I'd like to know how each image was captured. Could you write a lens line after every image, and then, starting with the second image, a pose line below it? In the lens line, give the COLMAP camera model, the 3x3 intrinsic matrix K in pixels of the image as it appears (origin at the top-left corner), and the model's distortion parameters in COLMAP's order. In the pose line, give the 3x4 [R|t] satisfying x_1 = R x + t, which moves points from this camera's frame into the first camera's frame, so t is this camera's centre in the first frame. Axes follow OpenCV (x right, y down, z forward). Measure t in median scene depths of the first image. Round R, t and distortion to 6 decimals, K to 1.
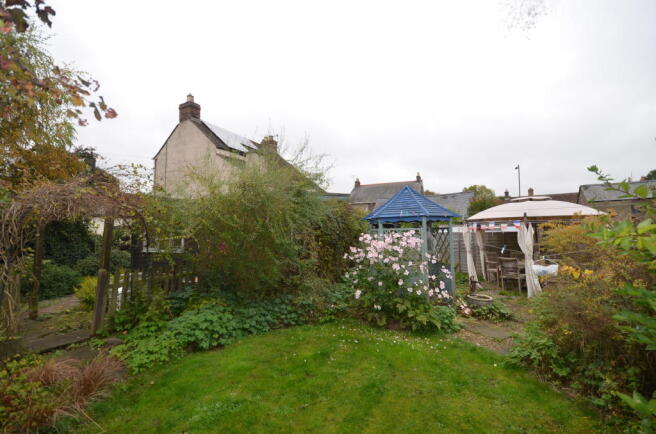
lens RADIAL K [[287.2, 0, 330.4], [0, 287.2, 214.2], [0, 0, 1]] dist [-0.000659, -0.000037]
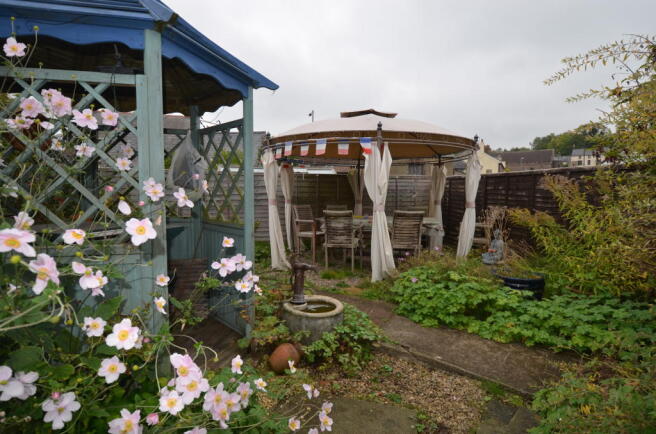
lens RADIAL K [[350.1, 0, 330.2], [0, 350.1, 216.4], [0, 0, 1]] dist [0.000663, 0.000043]
pose [[0.786667, -0.021580, 0.617001, 0.207832], [-0.060143, 0.991957, 0.111376, 0.096573], [-0.614442, -0.124724, 0.779041, 0.530414]]
